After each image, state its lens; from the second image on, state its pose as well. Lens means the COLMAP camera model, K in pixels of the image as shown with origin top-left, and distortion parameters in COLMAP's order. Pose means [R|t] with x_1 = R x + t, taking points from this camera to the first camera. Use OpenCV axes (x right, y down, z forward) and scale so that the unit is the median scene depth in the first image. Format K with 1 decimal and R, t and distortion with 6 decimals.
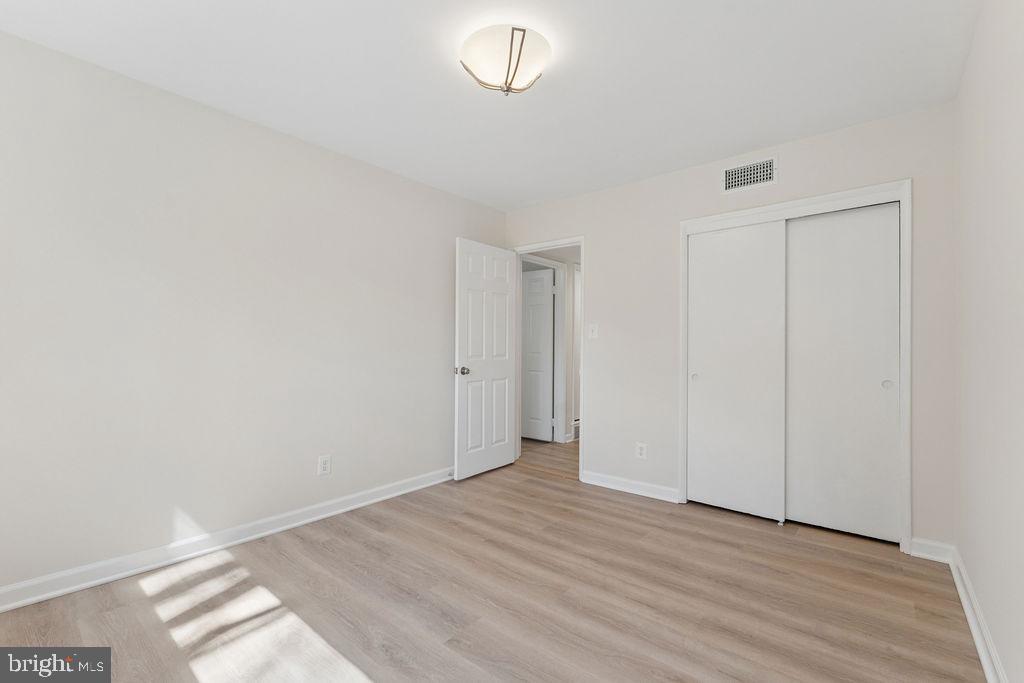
lens RADIAL K [[436.3, 0, 509.0], [0, 436.3, 338.5], [0, 0, 1]] dist [-0.000133, -0.000029]
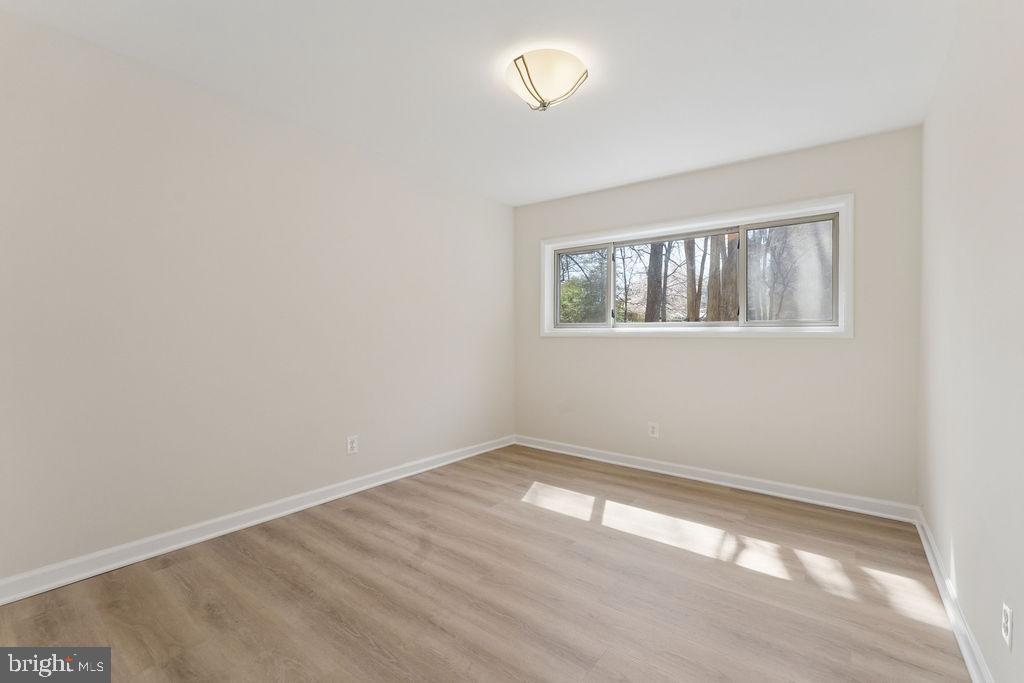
lens RADIAL K [[436.3, 0, 509.0], [0, 436.3, 338.5], [0, 0, 1]] dist [-0.000133, -0.000029]
pose [[-0.999082, -0.015961, -0.039758, 0.118489], [-0.015488, 0.999806, -0.012186, 0.040472], [0.039945, -0.011559, -0.999135, 2.042028]]
